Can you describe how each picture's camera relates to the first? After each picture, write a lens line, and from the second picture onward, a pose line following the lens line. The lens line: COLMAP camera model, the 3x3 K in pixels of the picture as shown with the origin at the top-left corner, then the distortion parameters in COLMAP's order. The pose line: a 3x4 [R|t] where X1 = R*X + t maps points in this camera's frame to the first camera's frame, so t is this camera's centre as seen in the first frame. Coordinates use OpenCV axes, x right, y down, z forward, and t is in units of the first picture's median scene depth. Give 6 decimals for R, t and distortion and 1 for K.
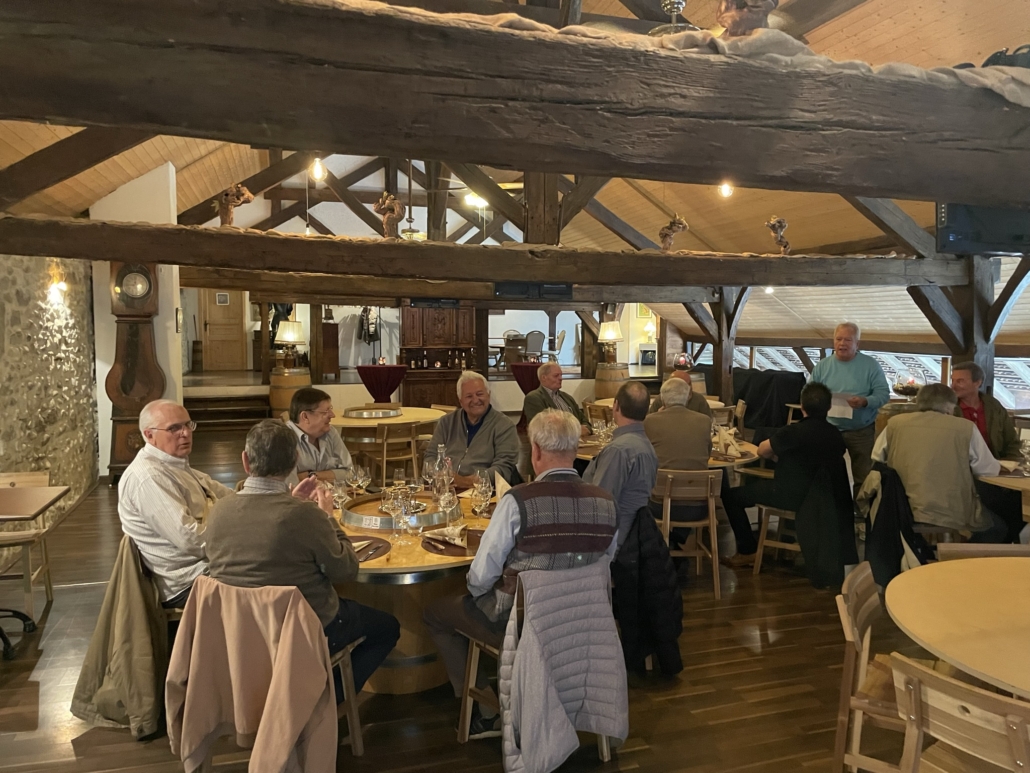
lens RADIAL K [[785.6, 0, 524.5], [0, 785.6, 372.1], [0, 0, 1]] dist [0.088904, -0.113693]
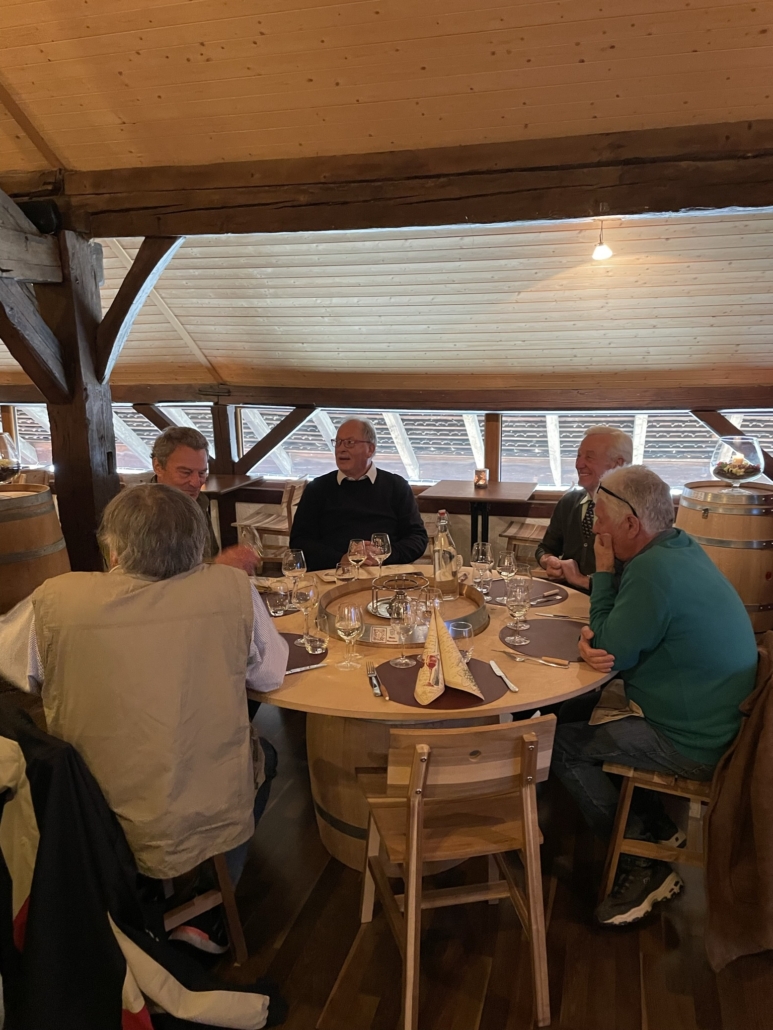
lens RADIAL K [[785.6, 0, 394.1], [0, 785.6, 510.8], [0, 0, 1]] dist [0.088904, -0.113693]
pose [[0.547799, -0.154396, 0.822240, 0.178102], [0.053450, 0.987274, 0.149775, -0.018574], [-0.834901, -0.038098, 0.549080, 0.457836]]
